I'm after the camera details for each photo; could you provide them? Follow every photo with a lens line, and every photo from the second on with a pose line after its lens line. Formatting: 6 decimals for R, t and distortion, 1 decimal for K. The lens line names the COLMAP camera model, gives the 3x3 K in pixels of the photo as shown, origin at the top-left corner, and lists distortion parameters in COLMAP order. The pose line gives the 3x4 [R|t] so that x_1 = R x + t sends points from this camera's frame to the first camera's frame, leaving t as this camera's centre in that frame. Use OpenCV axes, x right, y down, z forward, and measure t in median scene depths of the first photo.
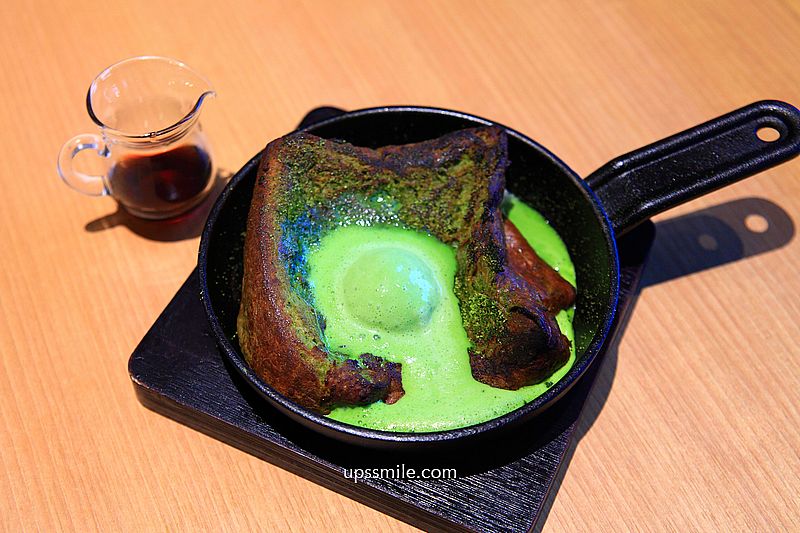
lens RADIAL K [[1169.6, 0, 398.7], [0, 1169.6, 269.1], [0, 0, 1]] dist [0.039446, 0.000000]
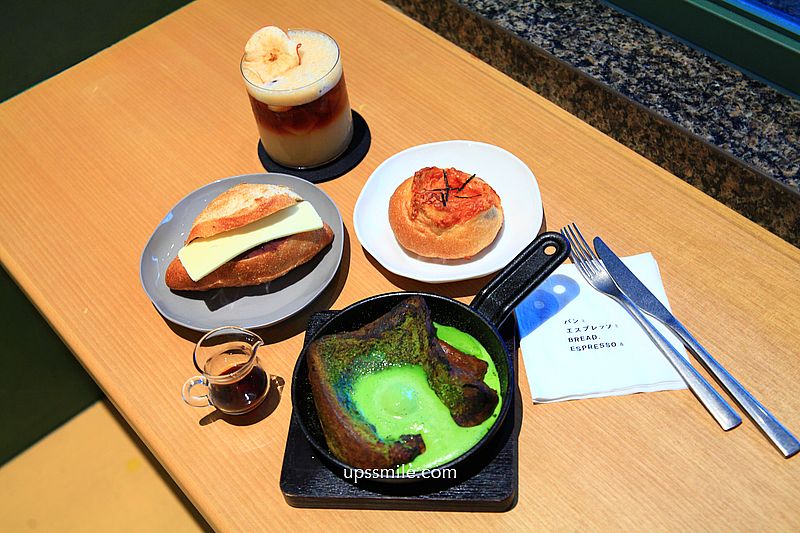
lens RADIAL K [[1081.4, 0, 399.1], [0, 1081.4, 267.2], [0, 0, 1]] dist [-0.000548, 0.000000]
pose [[0.927970, -0.342130, 0.147712, -0.188934], [0.349526, 0.936549, -0.026597, -0.132881], [-0.129240, 0.076311, 0.988673, -0.729677]]
